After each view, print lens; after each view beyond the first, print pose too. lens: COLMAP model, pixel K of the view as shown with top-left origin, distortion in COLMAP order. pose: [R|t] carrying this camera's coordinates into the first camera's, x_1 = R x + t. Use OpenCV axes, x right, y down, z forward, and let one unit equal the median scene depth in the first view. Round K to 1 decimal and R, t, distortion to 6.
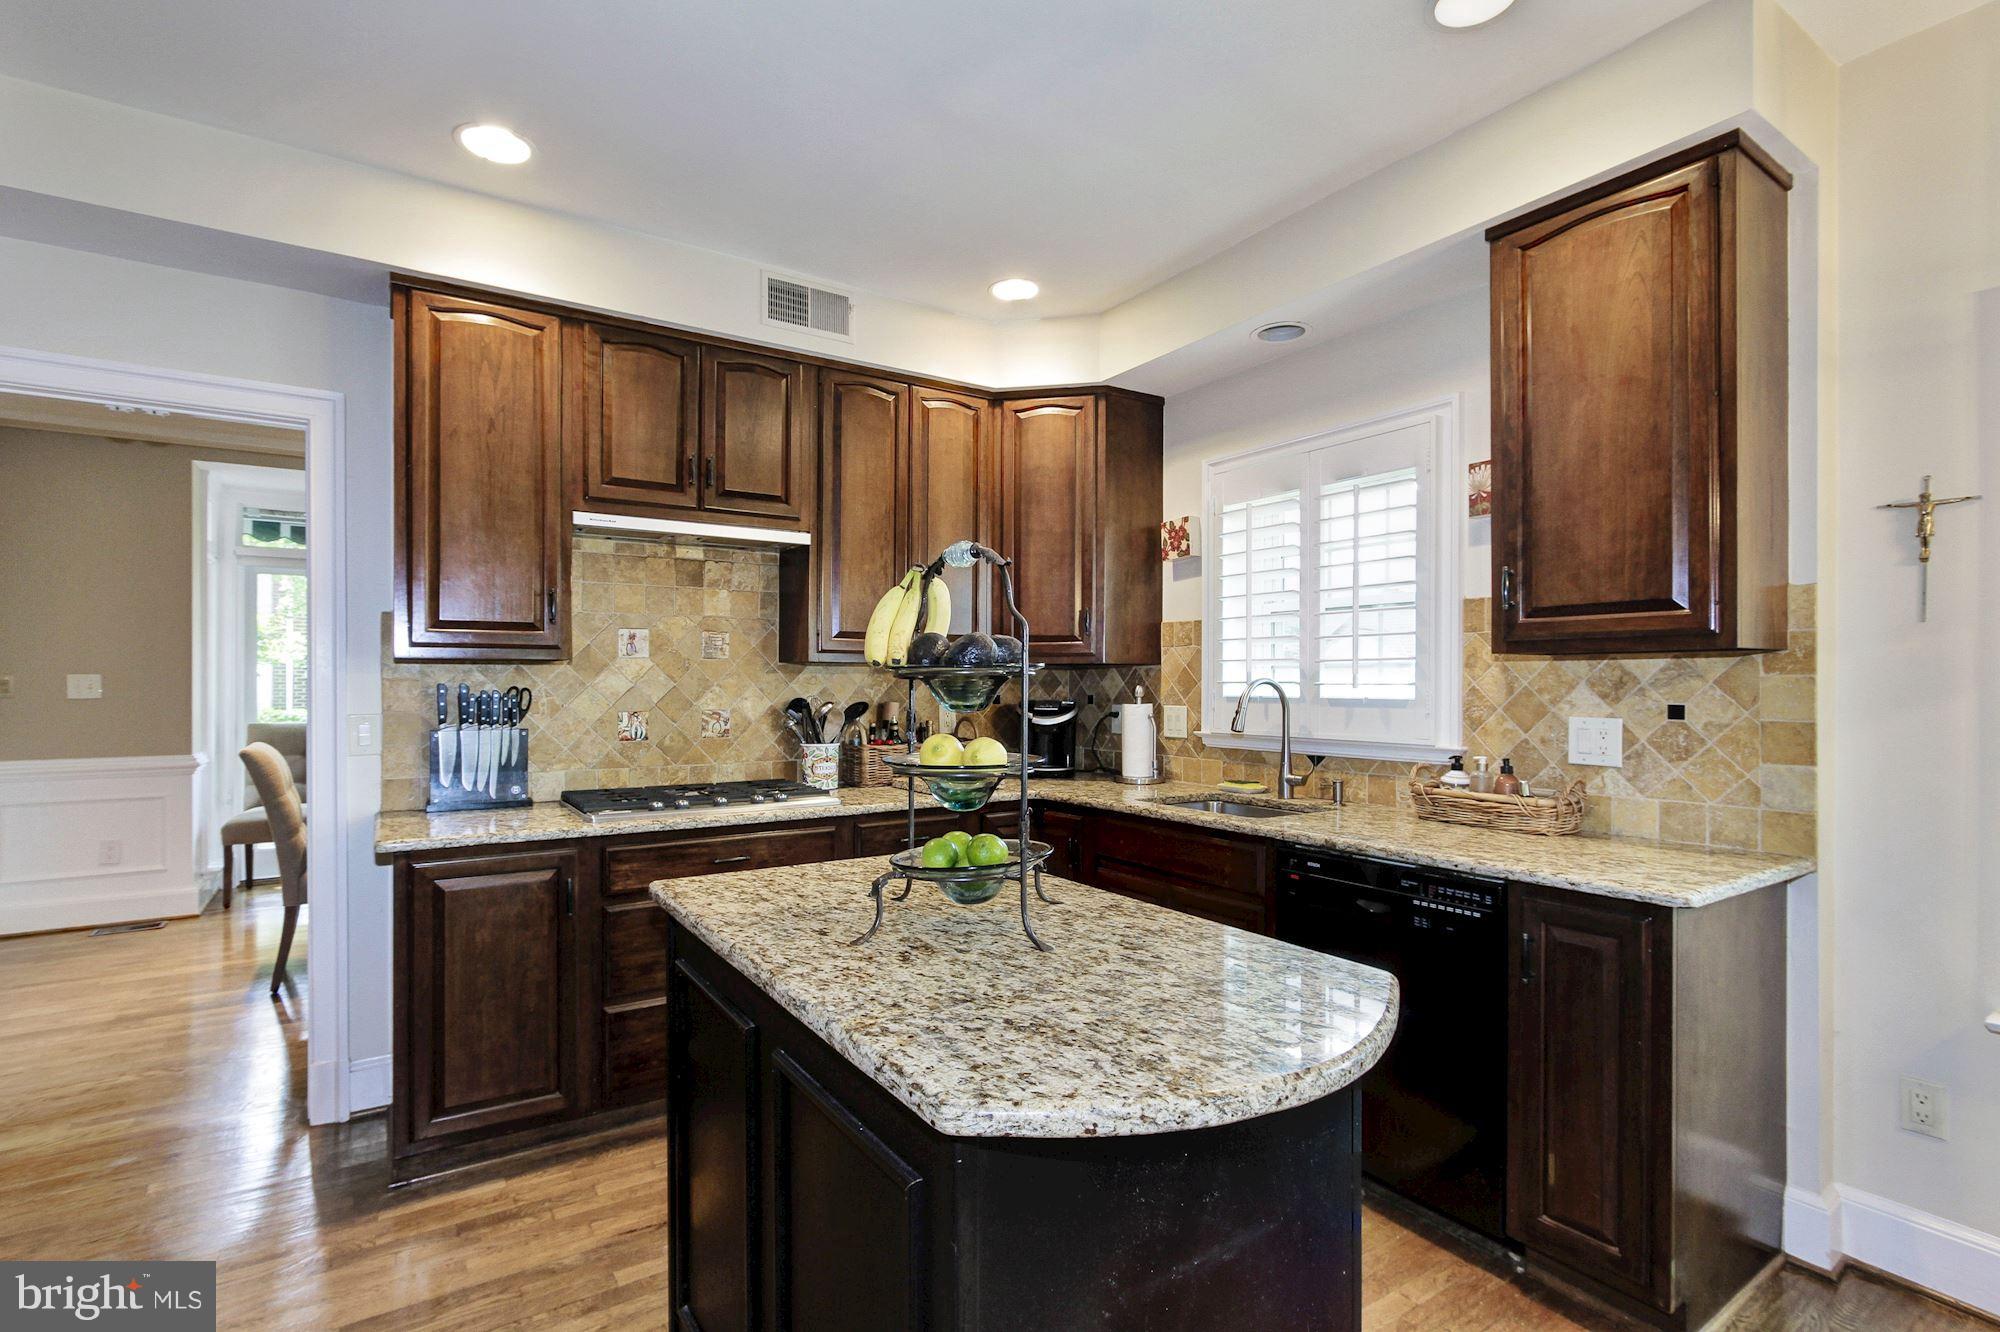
lens RADIAL K [[920.6, 0, 982.3], [0, 920.6, 678.3], [0, 0, 1]] dist [-0.004257, 0.005517]
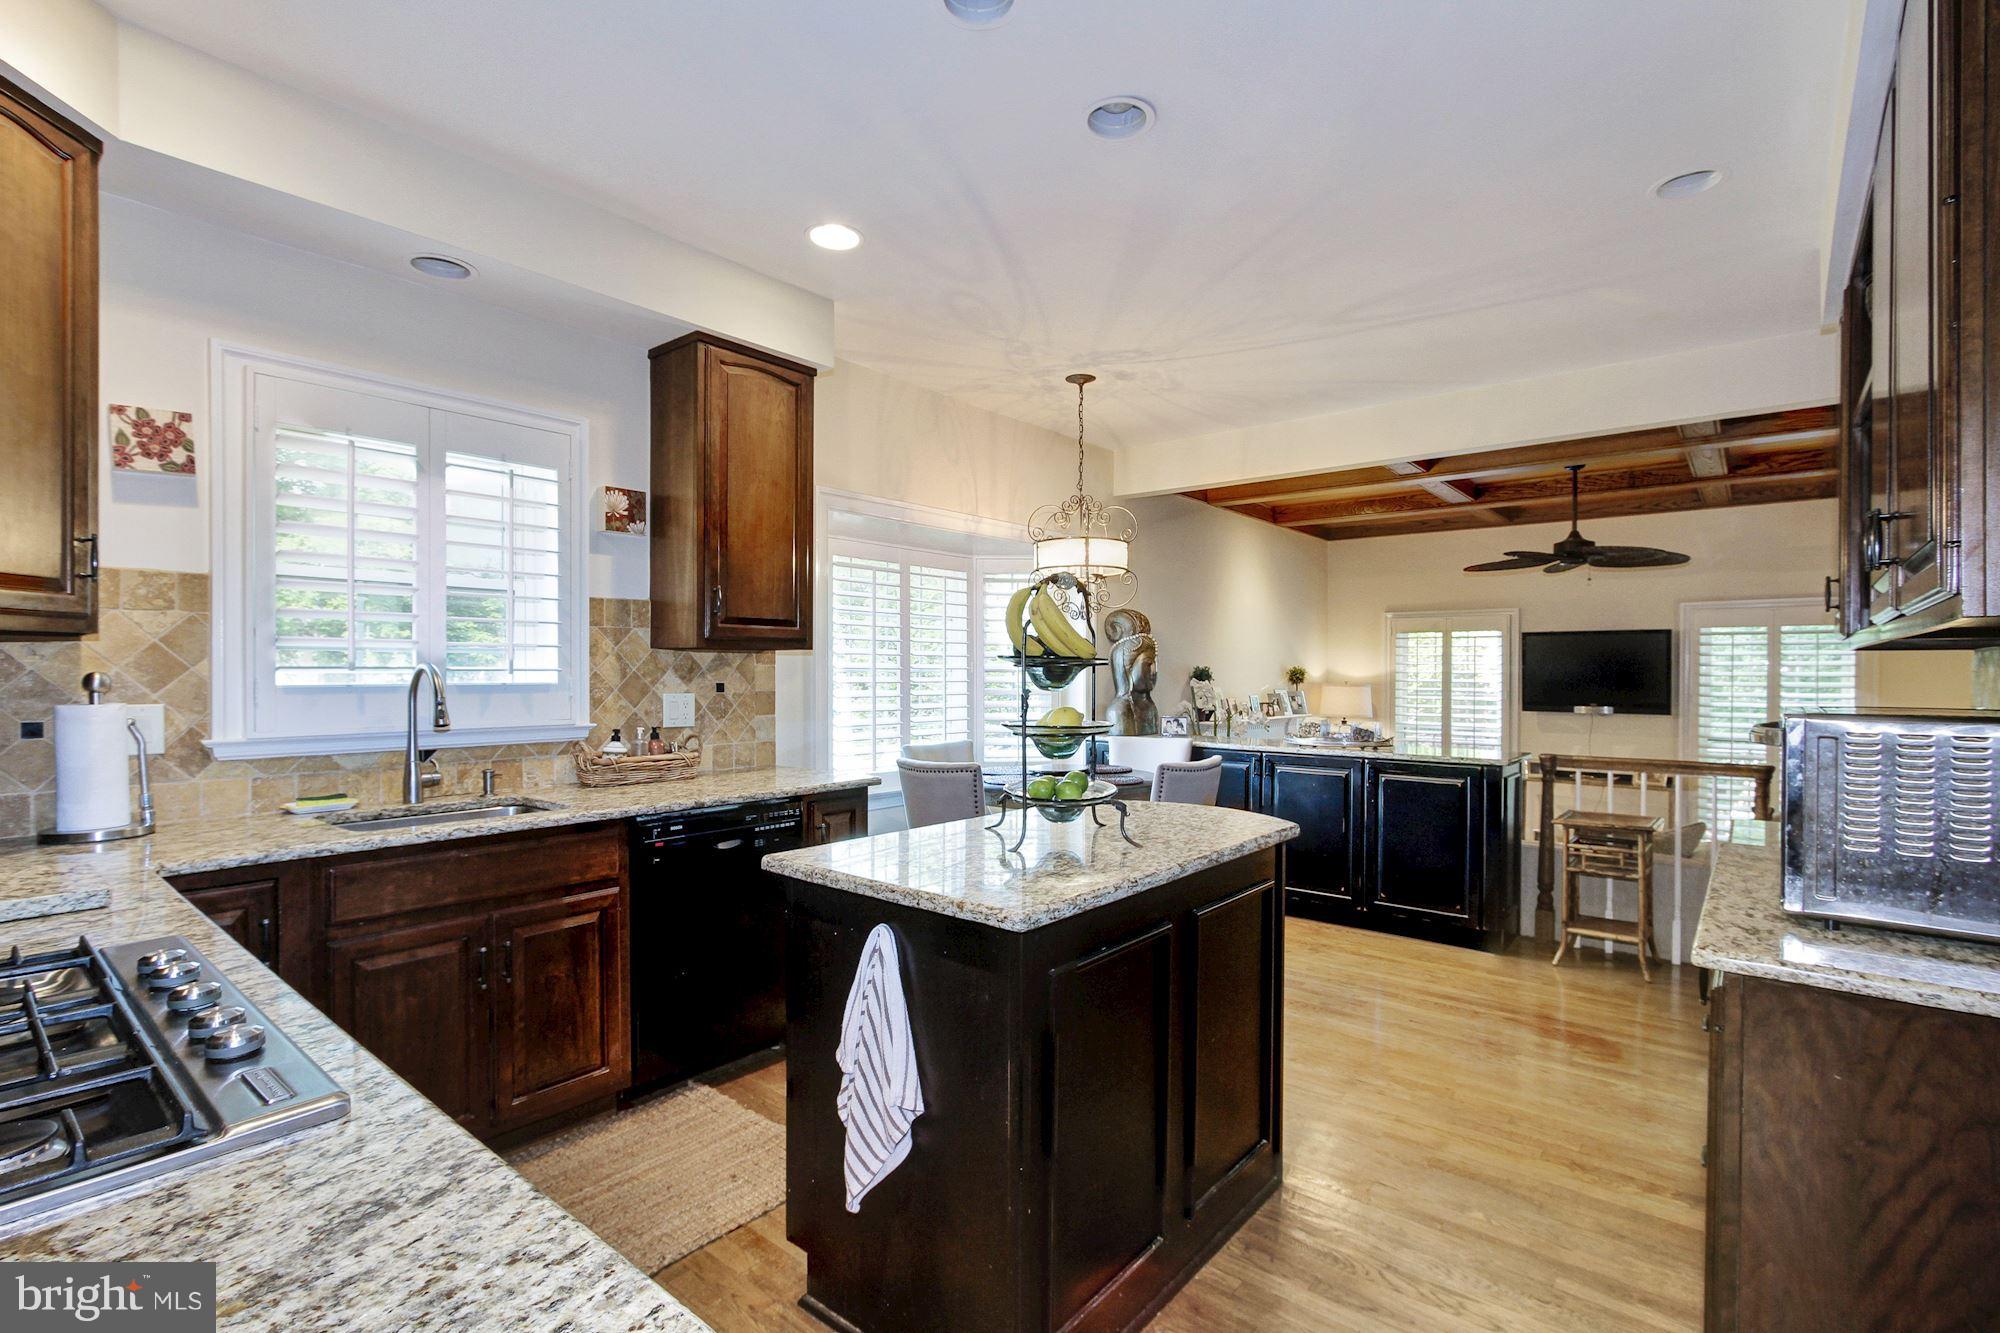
lens RADIAL K [[920.6, 0, 1001.7], [0, 920.6, 684.1], [0, 0, 1]] dist [-0.004257, 0.005517]
pose [[-0.304127, -0.015533, 0.952505, -0.710421], [-0.004789, 0.999879, 0.014777, 0.004181], [-0.952619, -0.000067, -0.304165, 0.806951]]
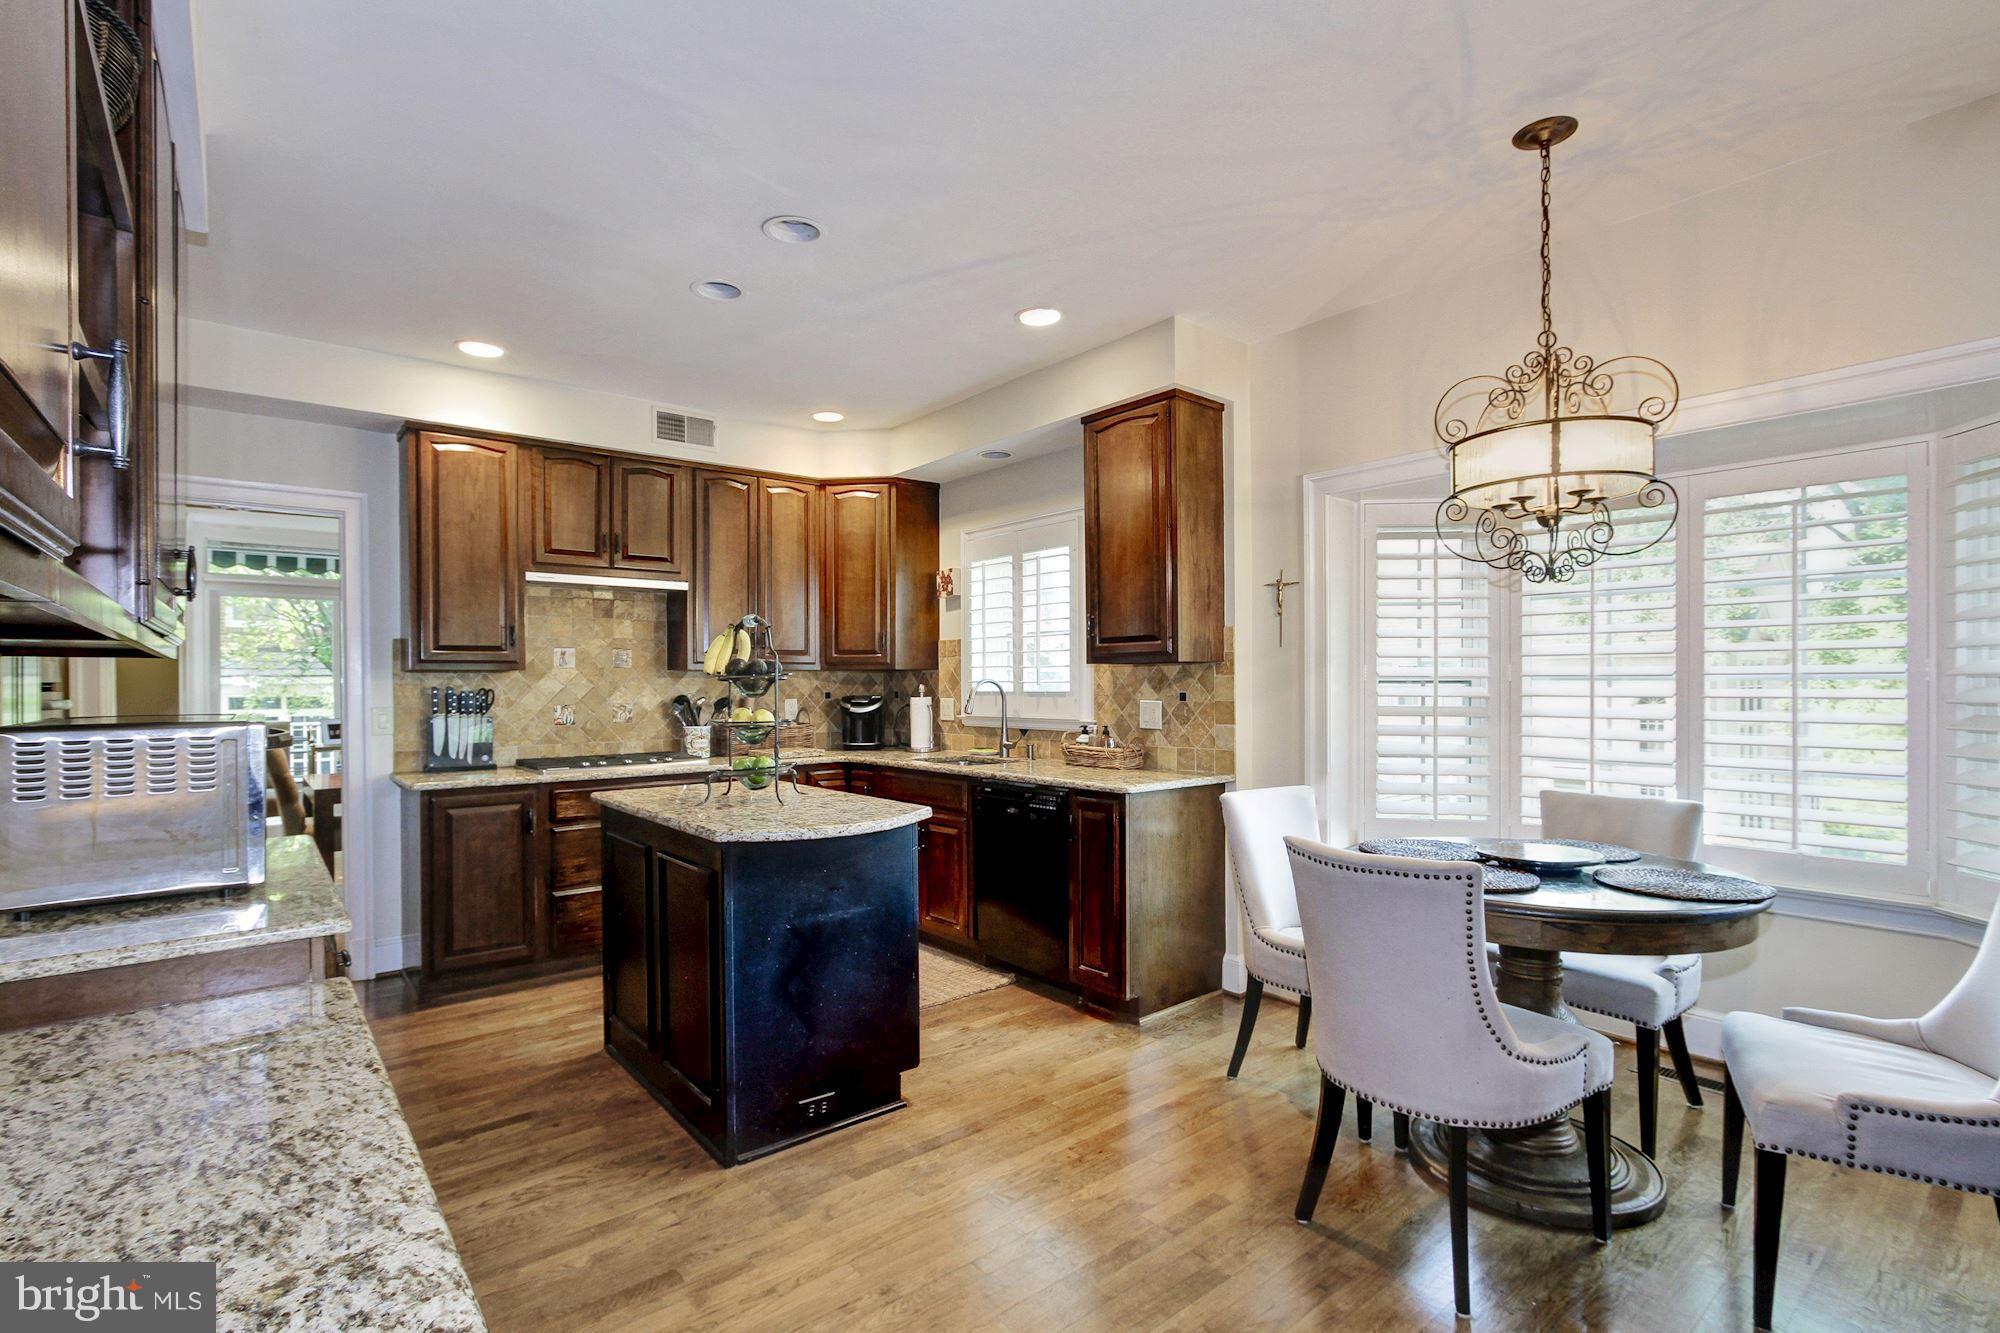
lens RADIAL K [[920.6, 0, 962.9], [0, 920.6, 681.5], [0, 0, 1]] dist [-0.004257, 0.005517]
pose [[0.996721, -0.007988, 0.080524, 0.150719], [0.007708, 0.999963, 0.003794, -0.001866], [-0.080552, -0.003161, 0.996745, -0.573925]]
